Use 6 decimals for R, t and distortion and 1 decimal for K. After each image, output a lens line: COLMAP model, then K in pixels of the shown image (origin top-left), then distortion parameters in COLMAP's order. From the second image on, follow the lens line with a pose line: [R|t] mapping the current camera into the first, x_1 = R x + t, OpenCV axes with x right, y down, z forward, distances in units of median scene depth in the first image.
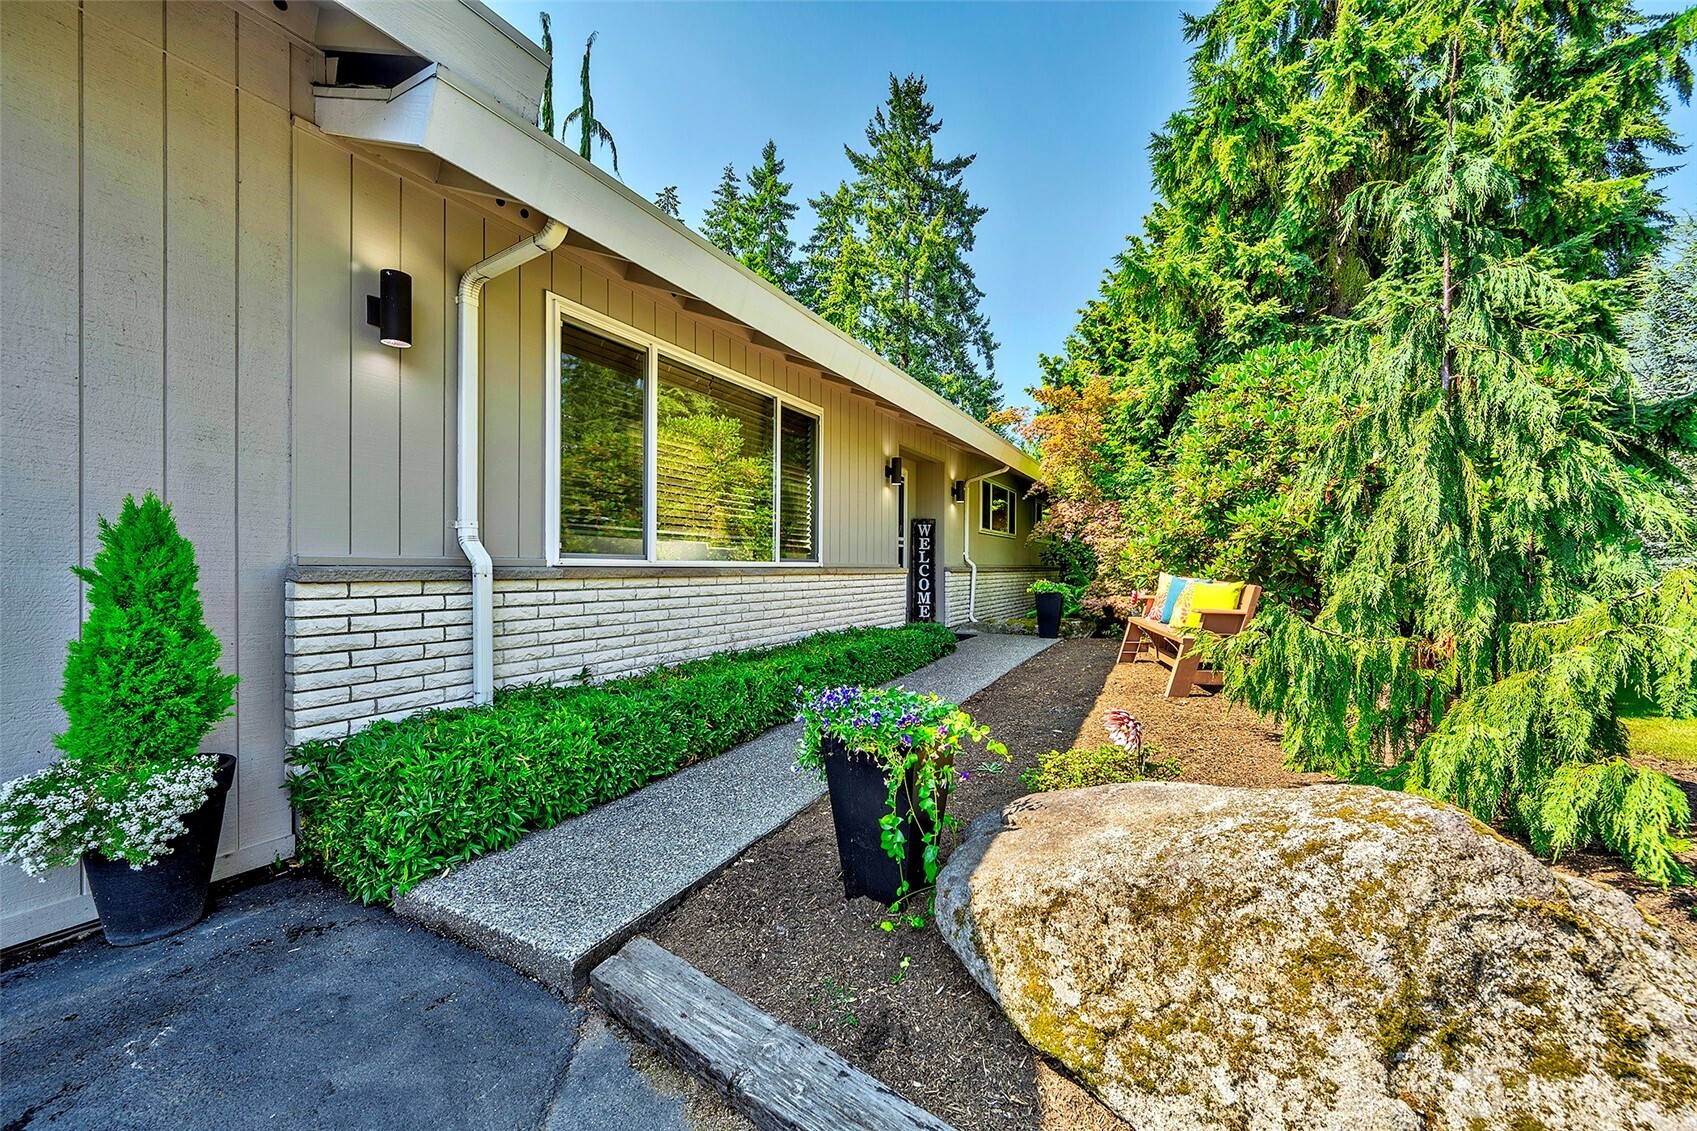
lens RADIAL K [[664.9, 0, 847.6], [0, 664.9, 568.2], [0, 0, 1]] dist [-0.000085, -0.000170]
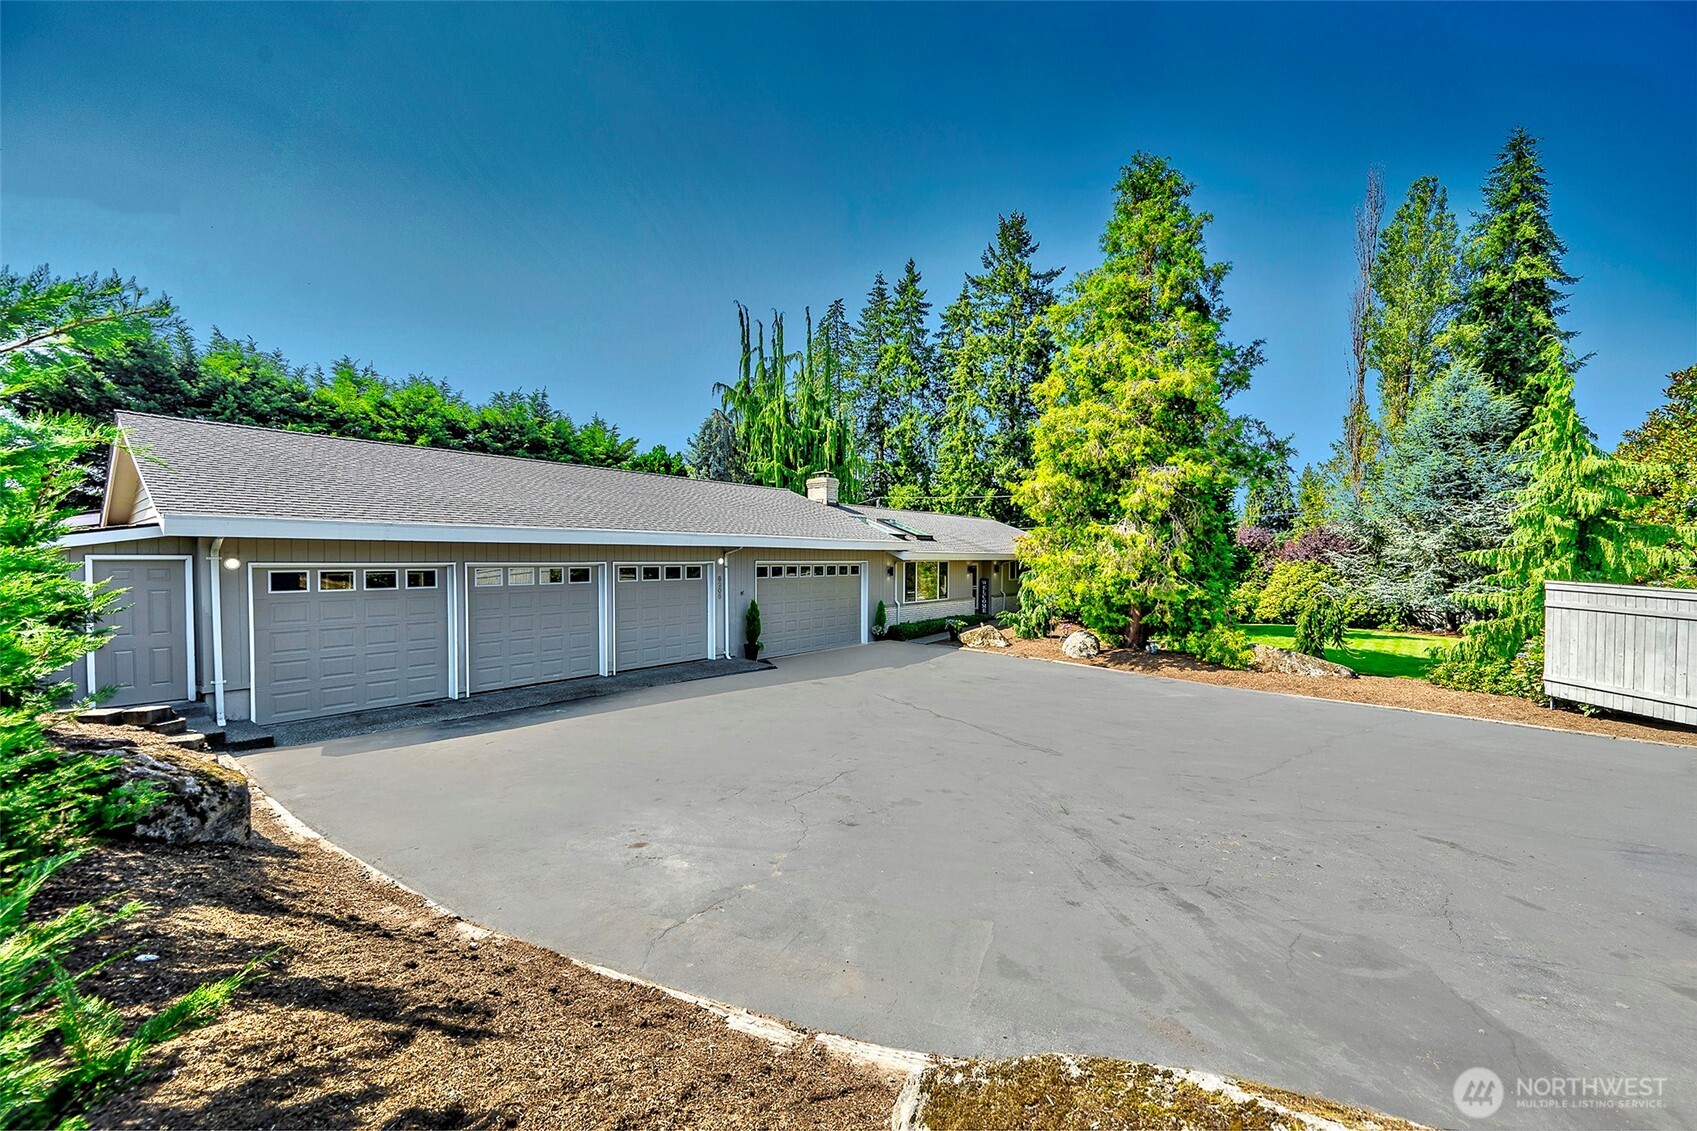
lens RADIAL K [[664.9, 0, 852.6], [0, 664.9, 569.5], [0, 0, 1]] dist [-0.000085, -0.000170]
pose [[0.982921, -0.001815, -0.184017, 0.015745], [0.004491, 0.999890, 0.014128, -0.029037], [0.183972, -0.014713, 0.982821, -0.366754]]
